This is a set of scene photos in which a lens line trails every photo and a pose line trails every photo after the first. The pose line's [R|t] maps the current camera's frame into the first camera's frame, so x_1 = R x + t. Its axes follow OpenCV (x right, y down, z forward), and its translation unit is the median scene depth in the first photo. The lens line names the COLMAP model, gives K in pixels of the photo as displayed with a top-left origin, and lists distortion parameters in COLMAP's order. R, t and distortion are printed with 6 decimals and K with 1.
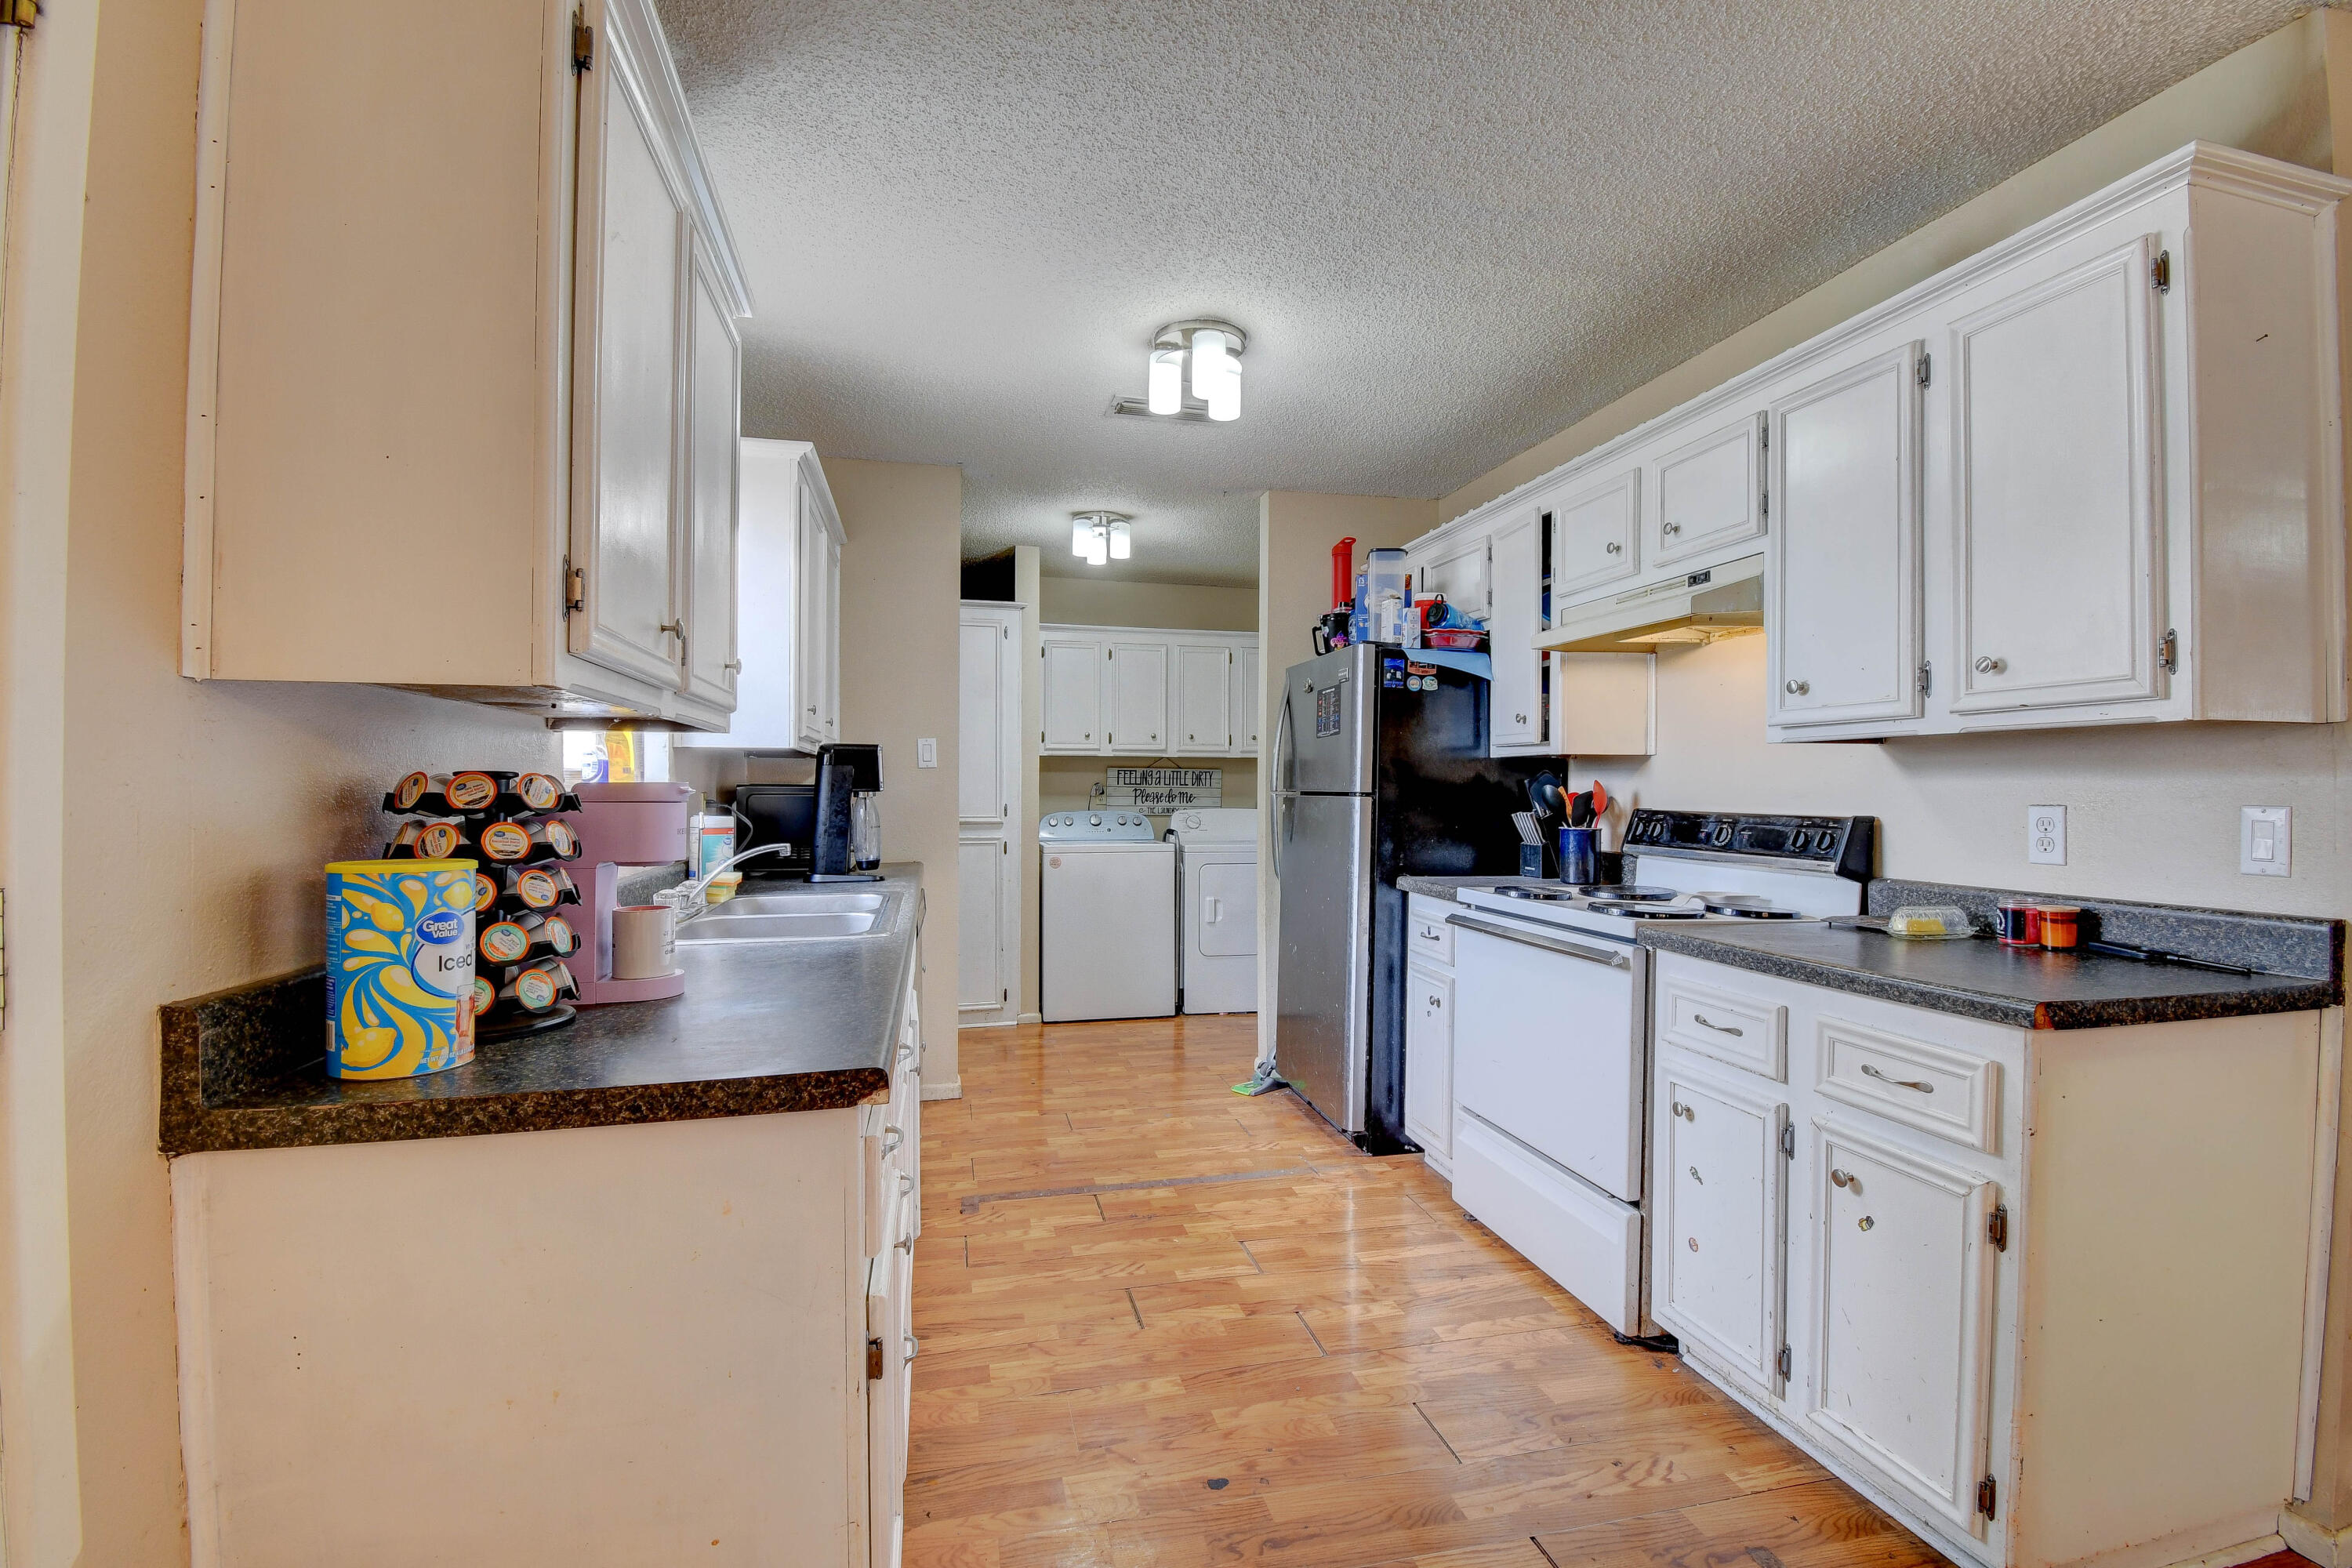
lens RADIAL K [[1035.6, 0, 1177.9], [0, 1035.6, 788.3], [0, 0, 1]] dist [0.014621, -0.021480]
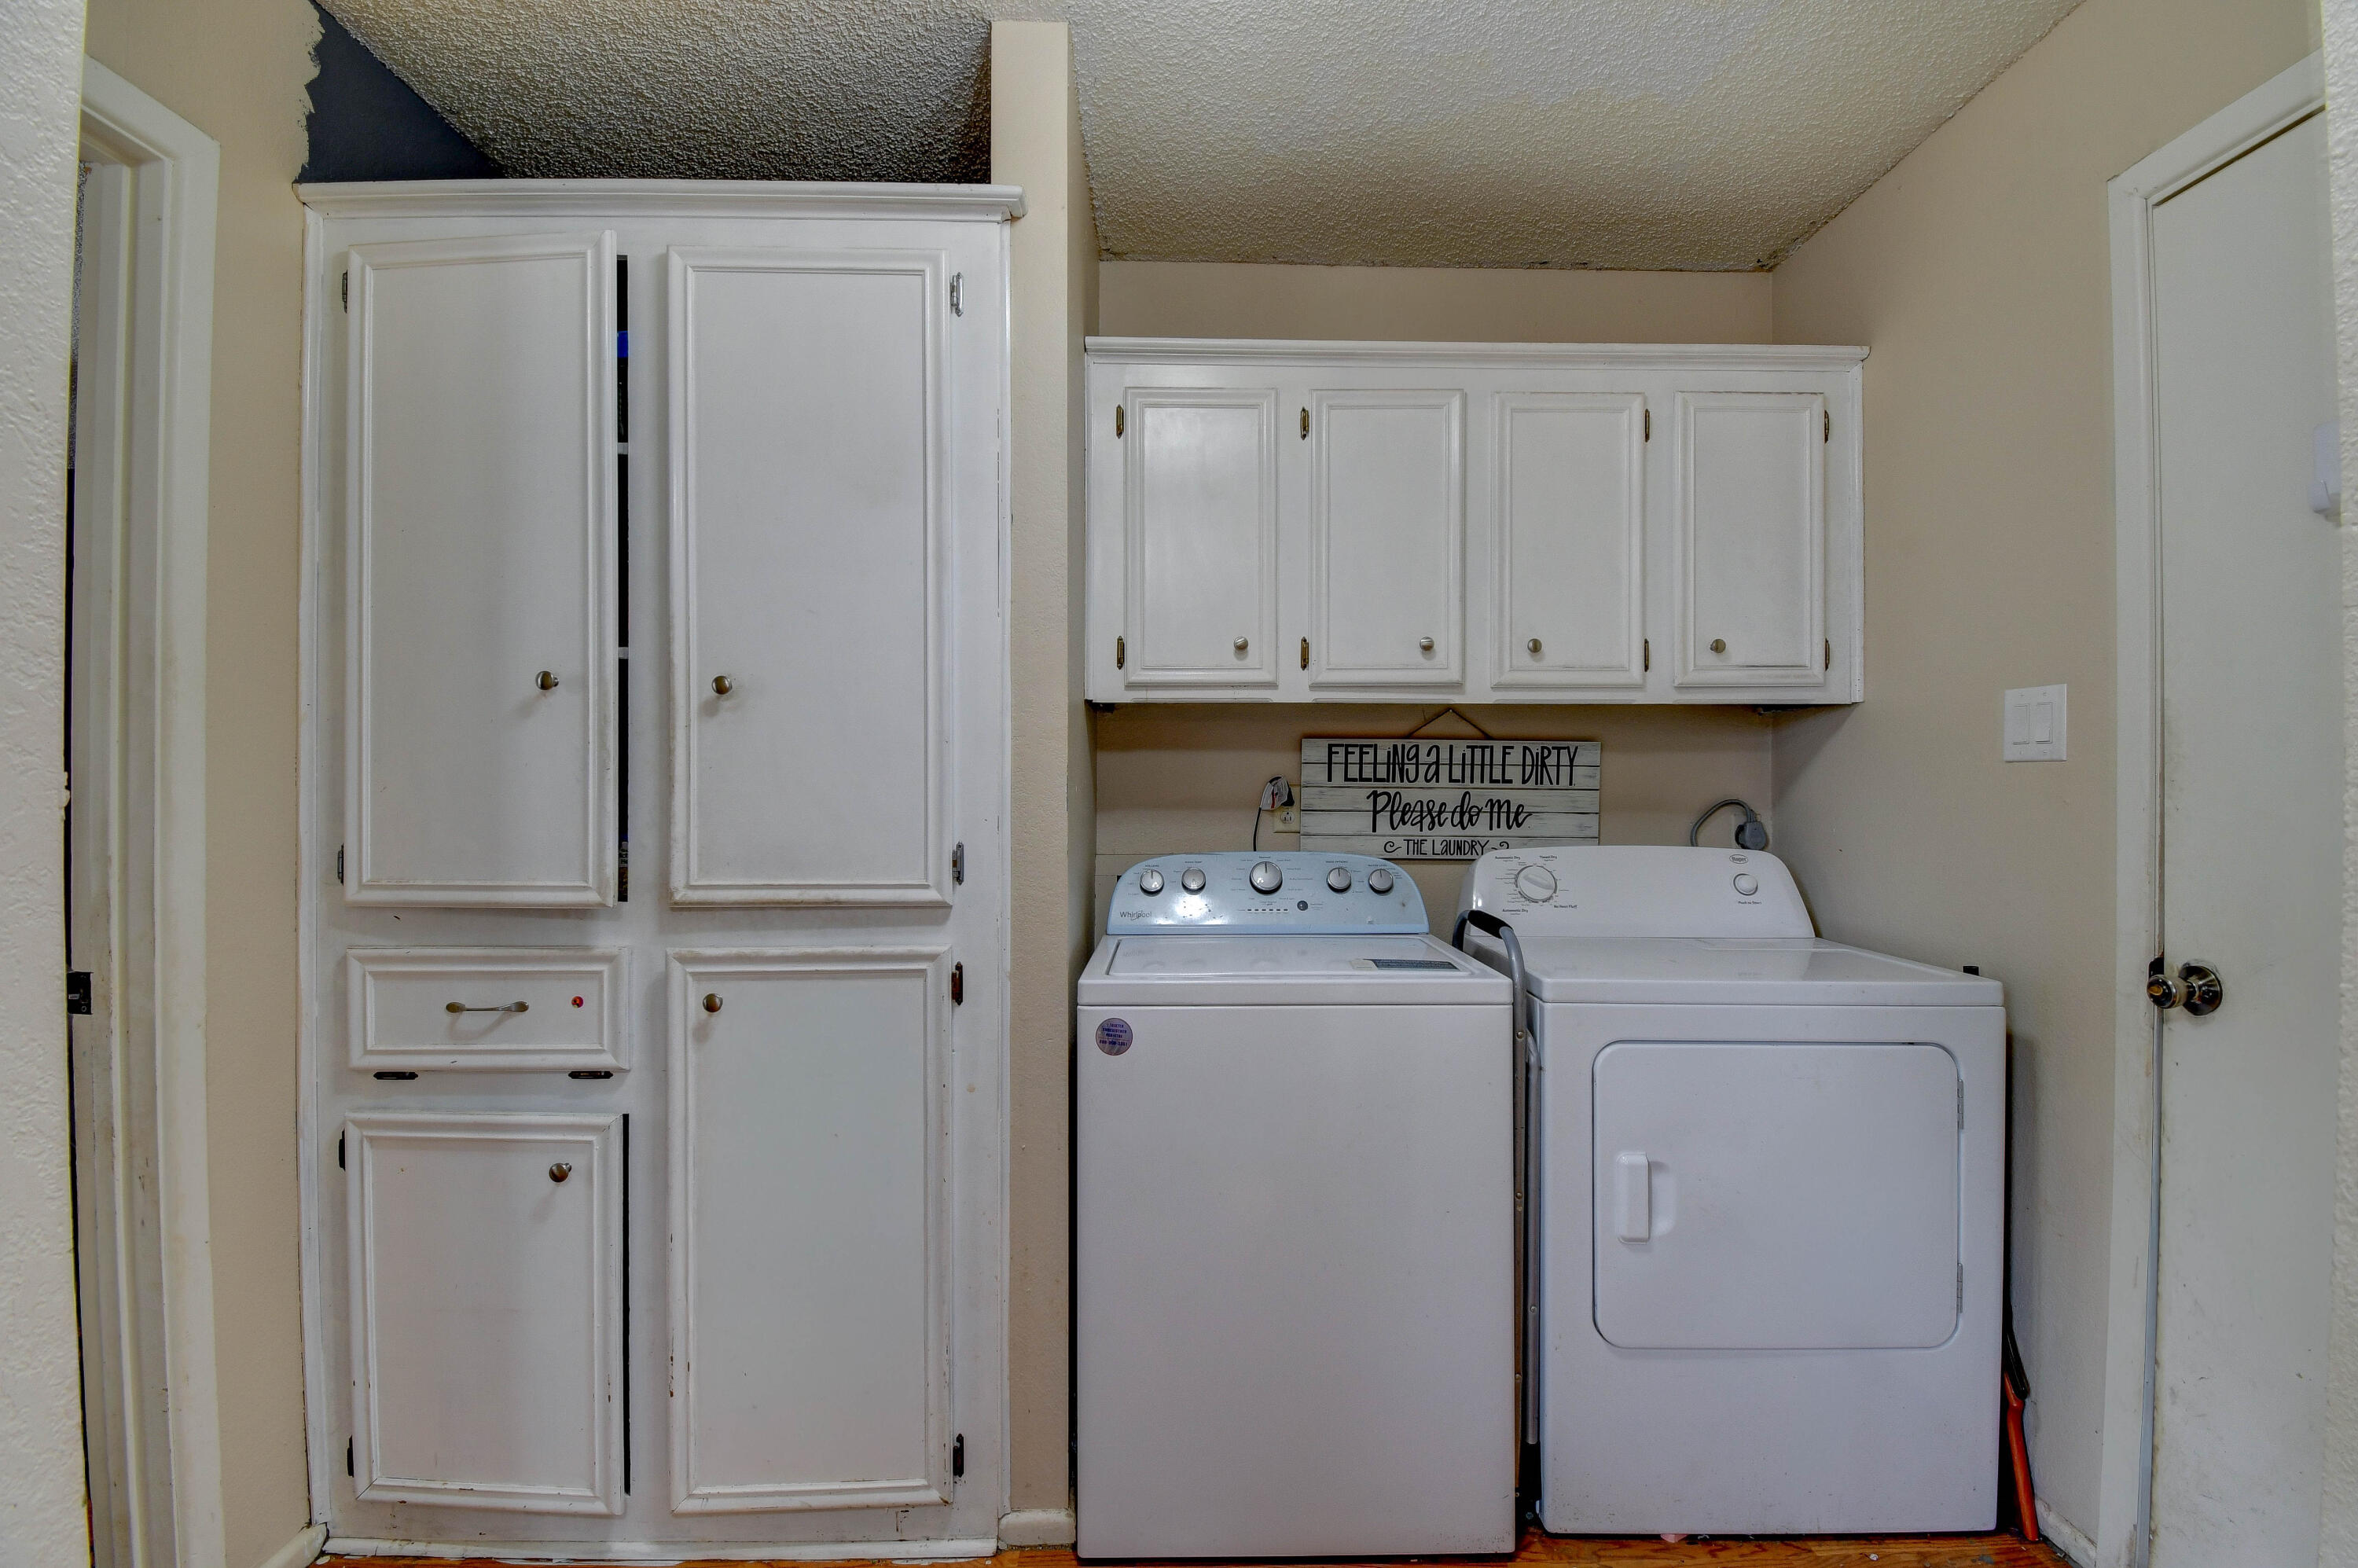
lens RADIAL K [[1038.2, 0, 1188.4], [0, 1038.2, 785.6], [0, 0, 1]] dist [0.014621, -0.021480]
pose [[0.978427, -0.003289, -0.206568, -0.051556], [0.002636, 0.999991, -0.003436, -0.001644], [0.206578, 0.002818, 0.978426, 1.088608]]
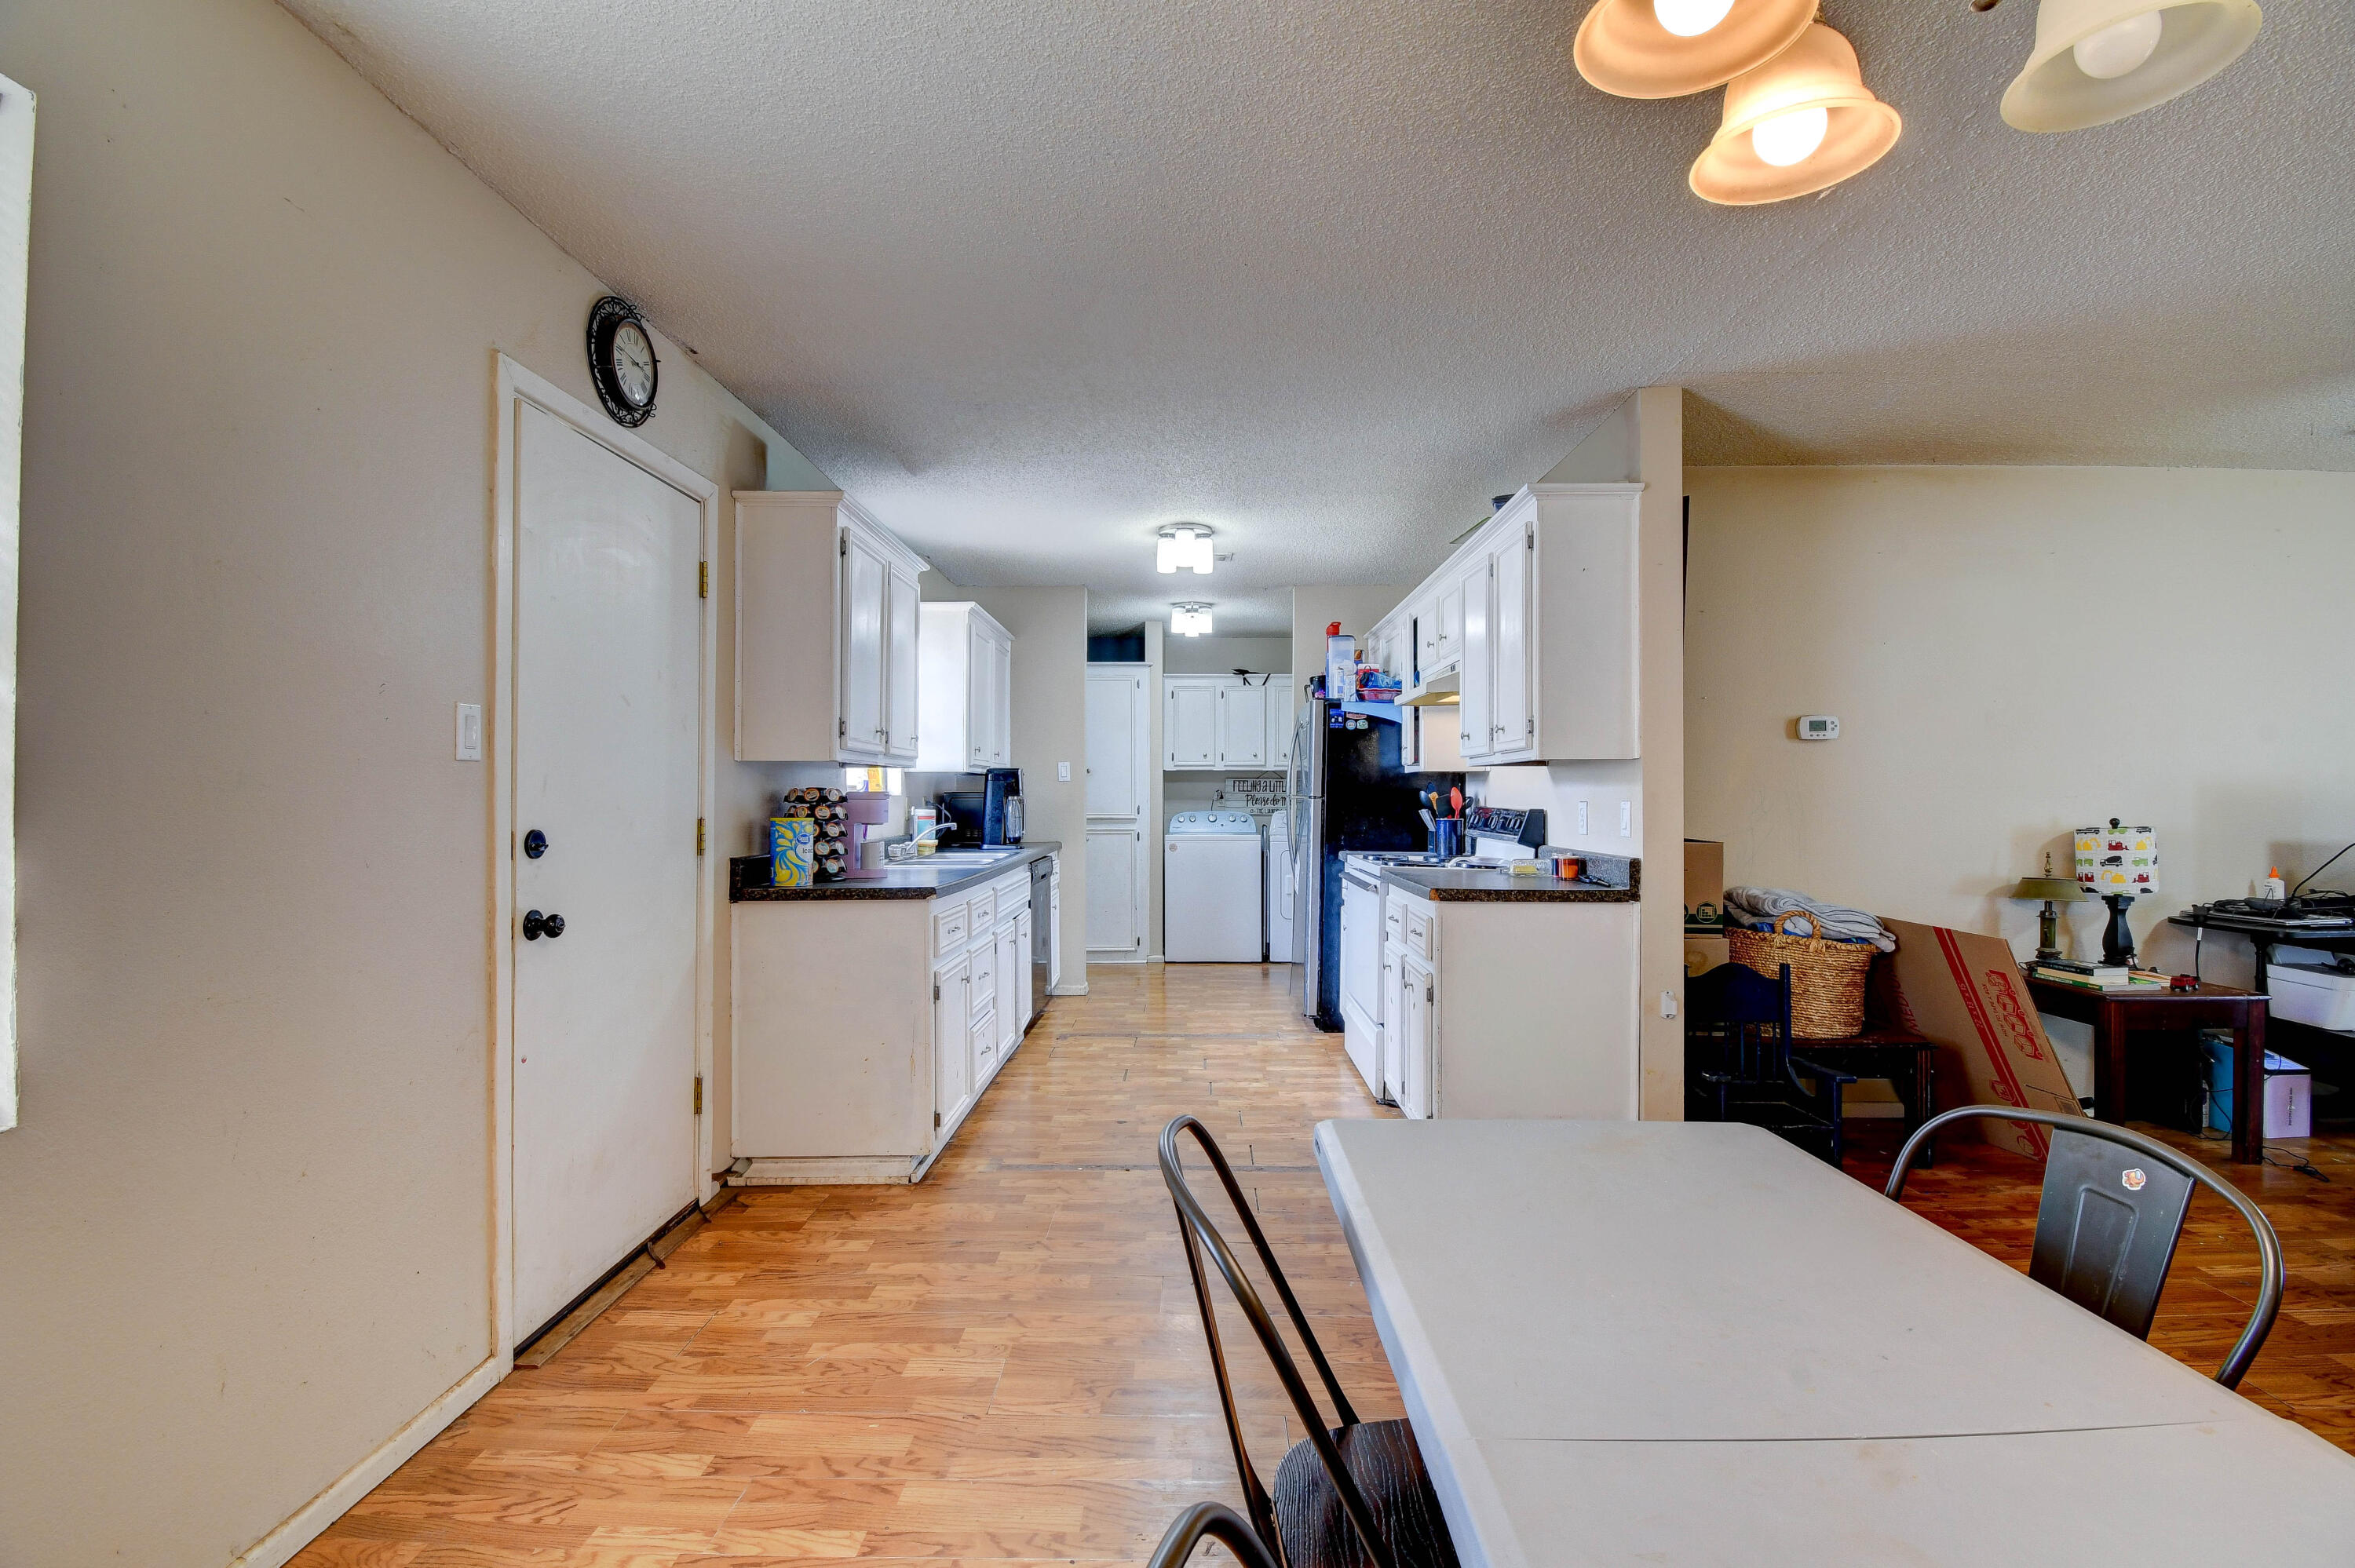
lens RADIAL K [[1036.8, 0, 1180.0], [0, 1036.8, 791.7], [0, 0, 1]] dist [0.014621, -0.021480]
pose [[0.970242, -0.002471, -0.242126, 0.353410], [0.001683, 0.999993, -0.003460, 0.002191], [0.242133, 0.002950, 0.970239, -0.542903]]
